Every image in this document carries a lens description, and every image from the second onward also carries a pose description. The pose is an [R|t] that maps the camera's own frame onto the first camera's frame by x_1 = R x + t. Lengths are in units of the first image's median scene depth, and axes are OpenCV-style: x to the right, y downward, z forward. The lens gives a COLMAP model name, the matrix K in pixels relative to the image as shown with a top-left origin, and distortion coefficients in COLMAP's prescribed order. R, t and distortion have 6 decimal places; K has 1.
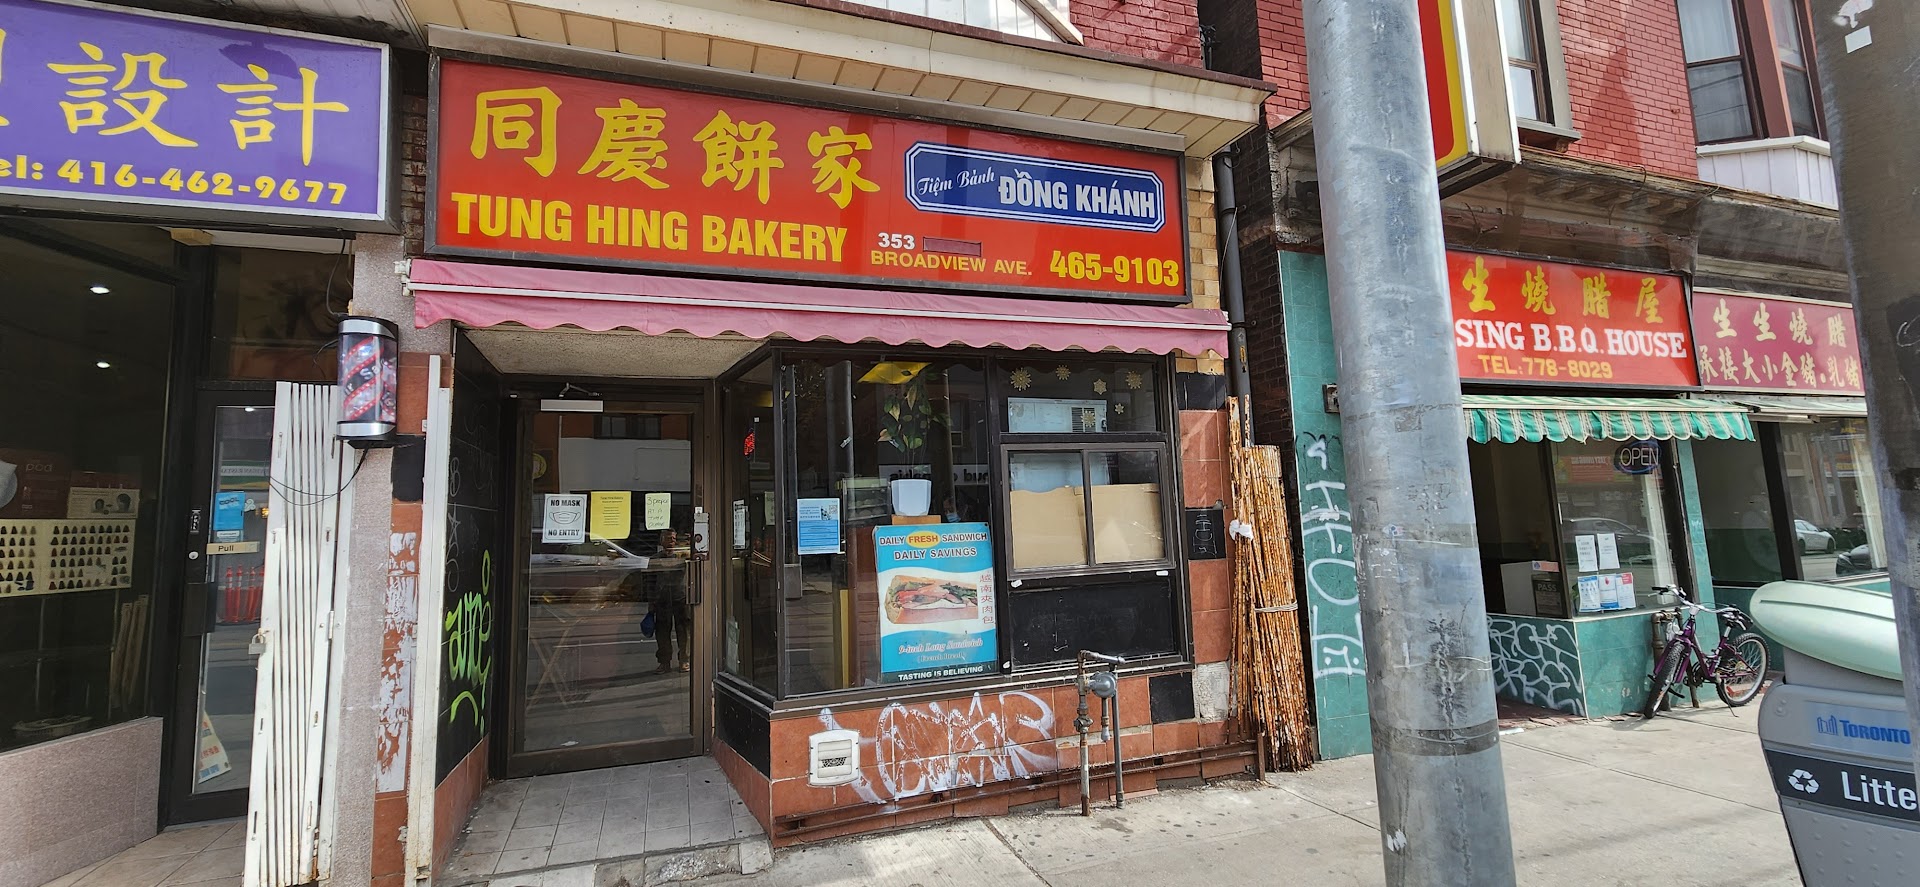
lens RADIAL K [[761.5, 0, 960.0], [0, 761.5, 443.5], [0, 0, 1]] dist [0.000076, 0.000008]
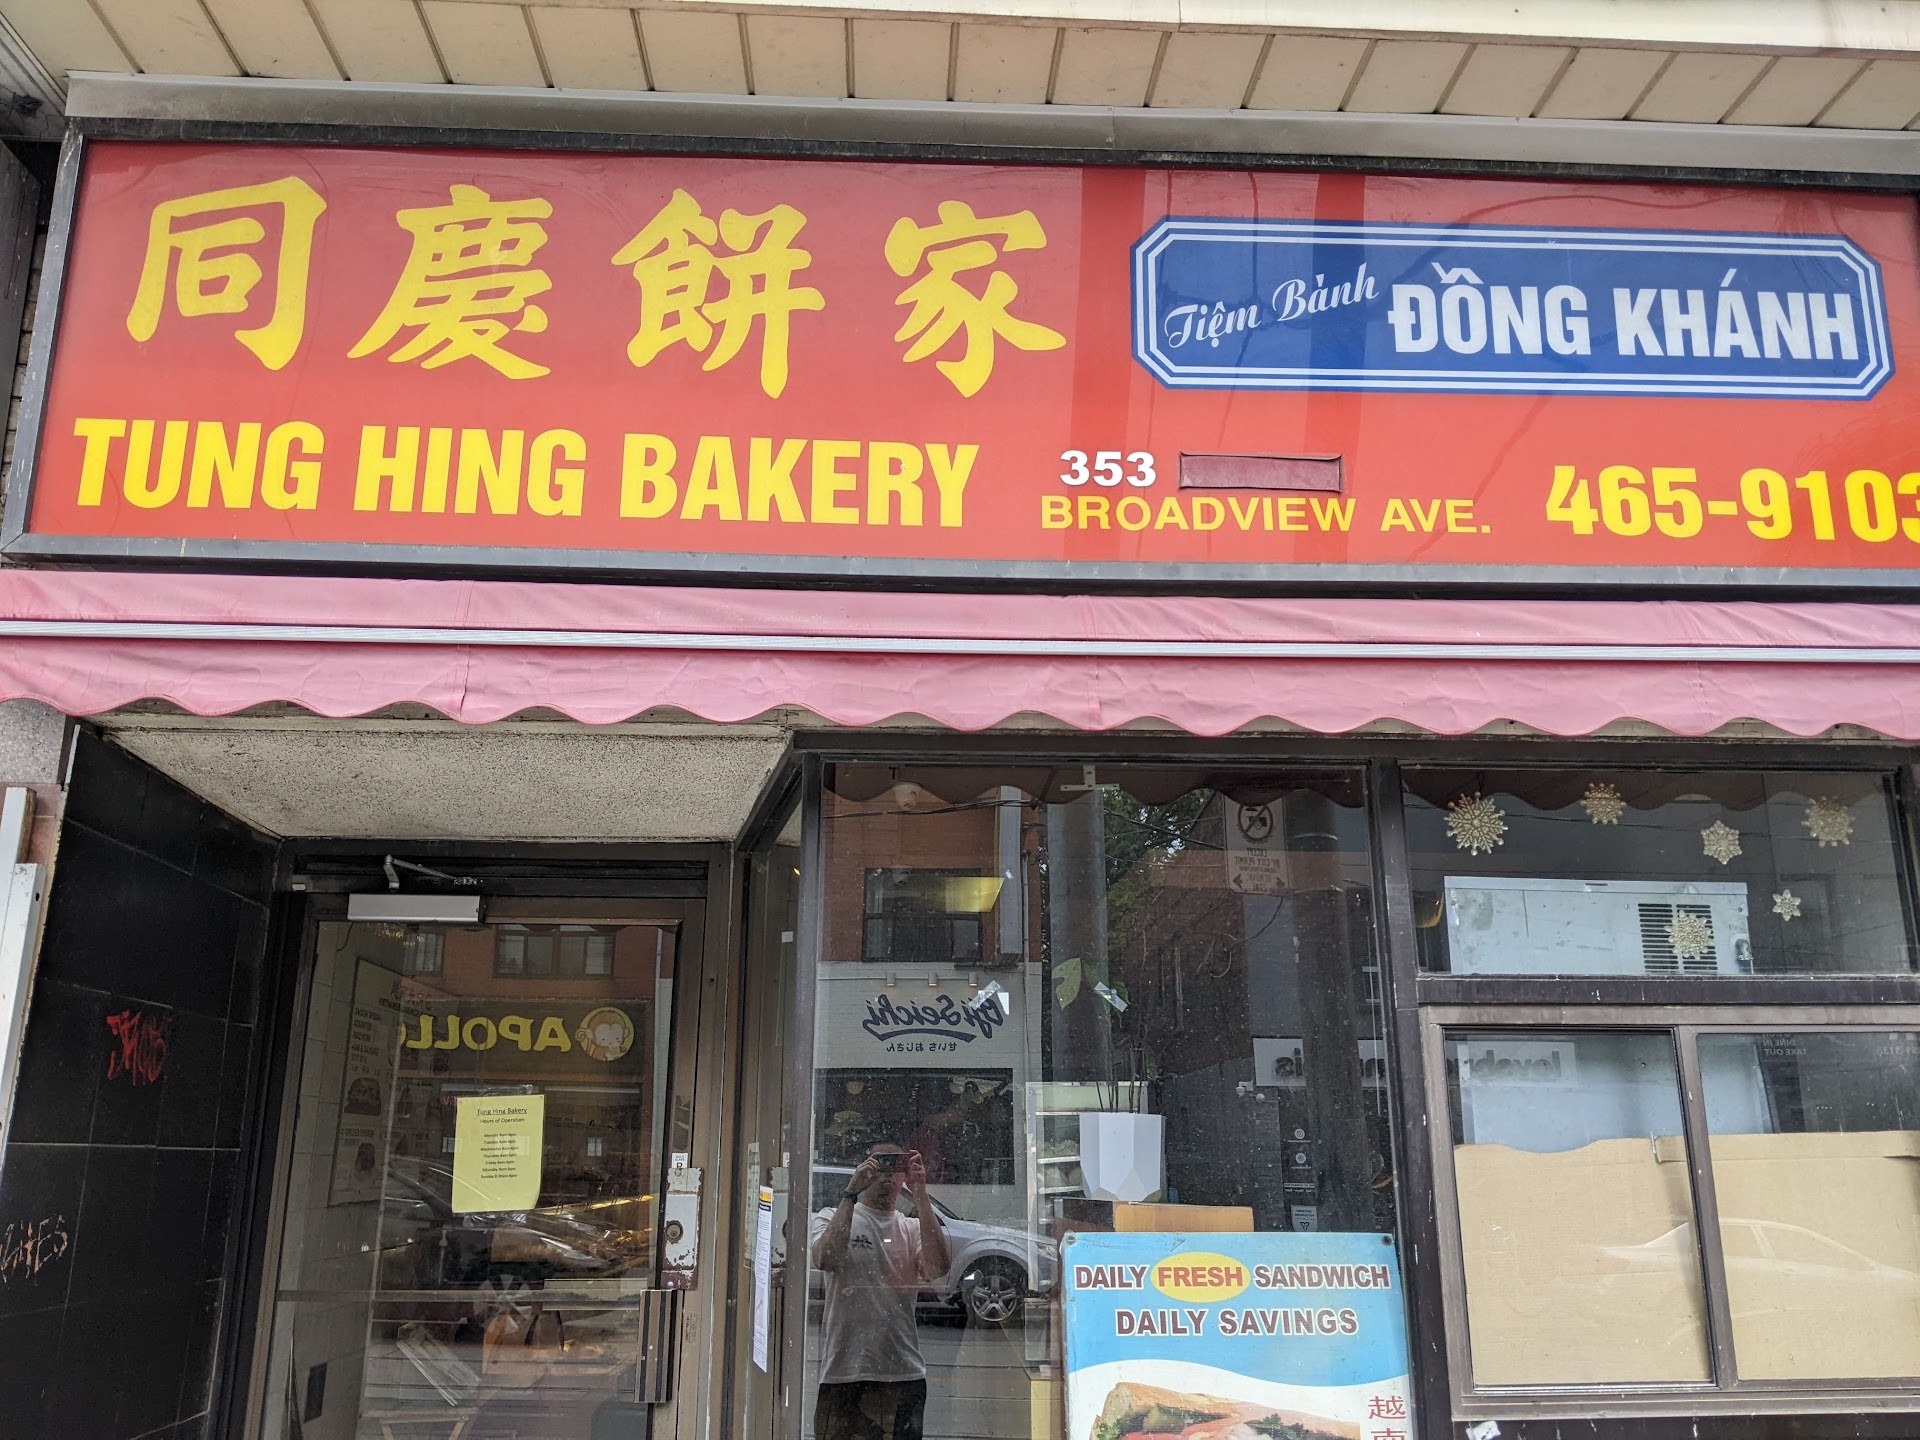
lens RADIAL K [[1591.0, 0, 962.0], [0, 1591.0, 755.5], [0, 0, 1]] dist [0.093761, -0.169777]
pose [[0.963620, -0.032704, -0.265267, 0.054708], [-0.006857, 0.989134, -0.146858, -0.004090], [0.267188, 0.143334, 0.952925, 0.237441]]
